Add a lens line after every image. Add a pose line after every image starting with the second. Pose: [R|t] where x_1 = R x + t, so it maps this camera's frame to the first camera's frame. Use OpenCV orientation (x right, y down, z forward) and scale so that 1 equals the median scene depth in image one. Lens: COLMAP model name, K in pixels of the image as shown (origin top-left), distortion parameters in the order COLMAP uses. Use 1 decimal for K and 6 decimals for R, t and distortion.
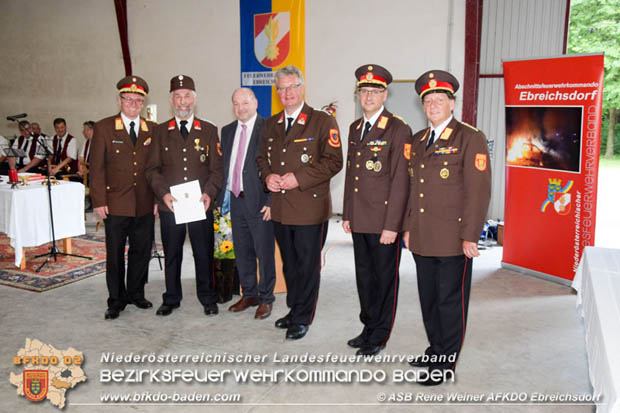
lens RADIAL K [[587.1, 0, 302.3], [0, 587.1, 195.5], [0, 0, 1]] dist [-0.016740, -0.001636]
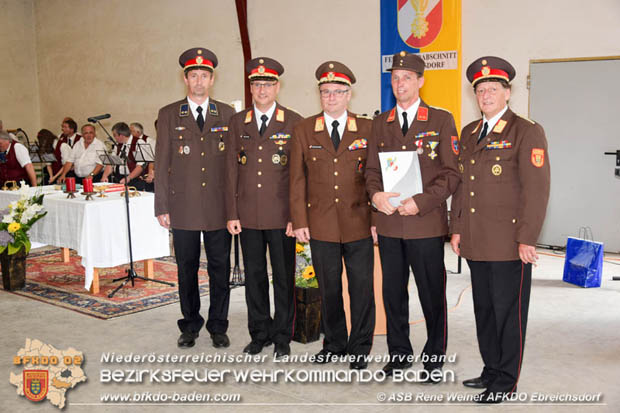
lens RADIAL K [[790.6, 0, 307.8], [0, 790.6, 197.9], [0, 0, 1]] dist [-0.035285, -0.036868]
pose [[0.966775, 0.008310, -0.255493, 0.113049], [-0.015567, 0.999530, -0.026395, 0.010958], [0.255153, 0.029495, 0.966451, -0.040382]]
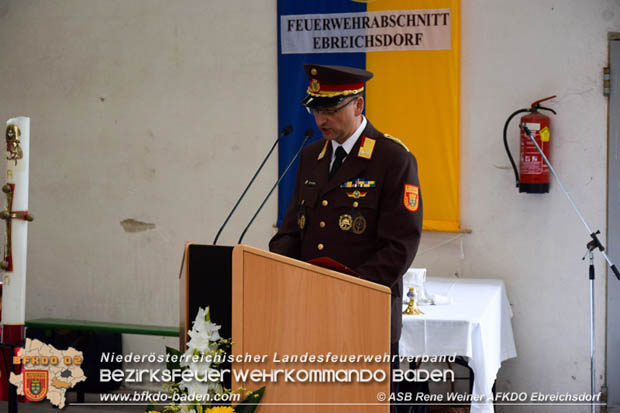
lens RADIAL K [[2095.2, 0, 310.0], [0, 2095.2, 206.5], [0, 0, 1]] dist [0.033580, 1.083624]
pose [[0.993652, -0.003957, -0.112426, 0.083121], [-0.007777, 0.994573, -0.103747, 0.045440], [0.112226, 0.103963, 0.988229, -0.318125]]
